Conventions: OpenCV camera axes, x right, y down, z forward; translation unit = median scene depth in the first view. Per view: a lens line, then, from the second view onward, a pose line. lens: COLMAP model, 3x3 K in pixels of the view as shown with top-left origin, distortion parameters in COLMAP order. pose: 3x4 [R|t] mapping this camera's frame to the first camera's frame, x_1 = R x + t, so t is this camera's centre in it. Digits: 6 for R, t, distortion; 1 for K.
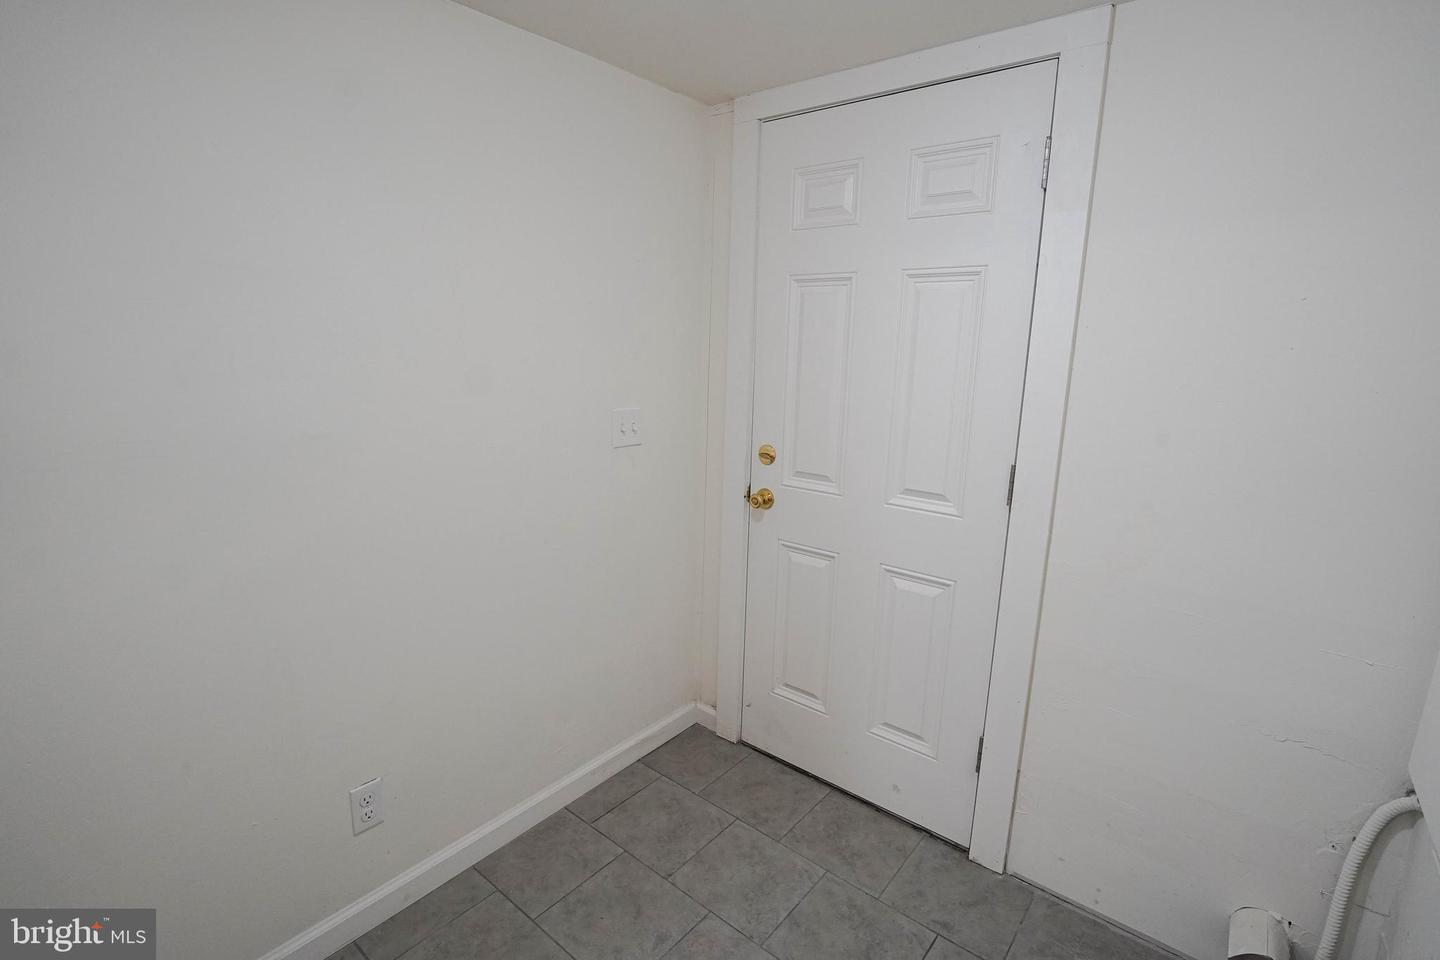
lens RADIAL K [[681.9, 0, 722.8], [0, 681.9, 484.3], [0, 0, 1]] dist [-0.015804, 0.000548]
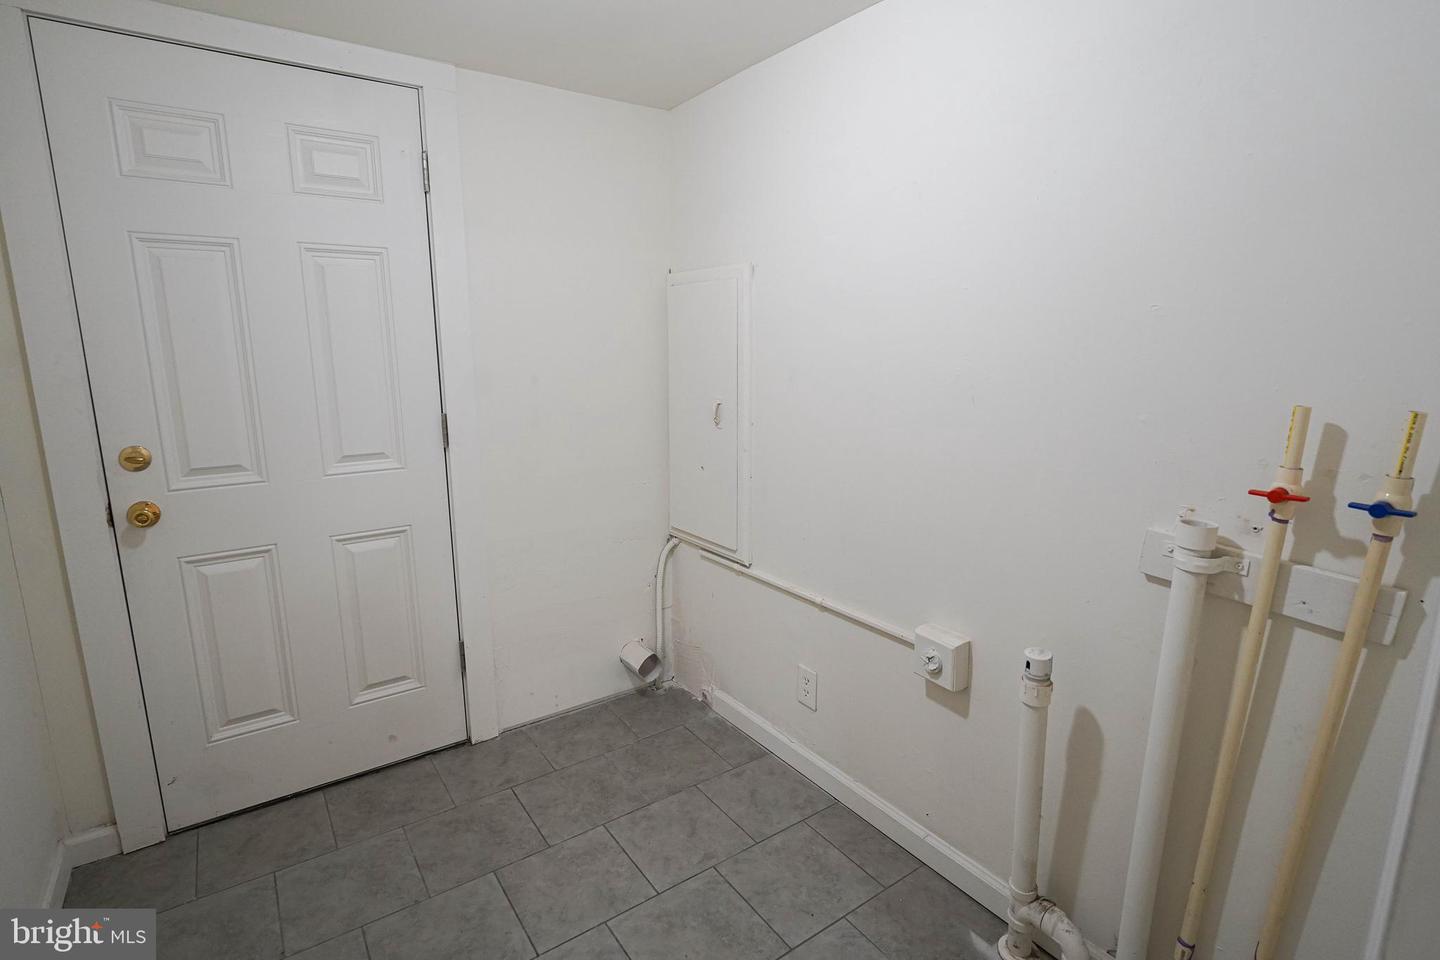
lens RADIAL K [[700.3, 0, 716.3], [0, 700.3, 484.7], [0, 0, 1]] dist [-0.004113, -0.000616]
pose [[0.262316, -0.218232, 0.939982, -0.578932], [0.205191, 0.964430, 0.166646, -0.012519], [-0.942914, 0.149162, 0.297764, 0.145055]]
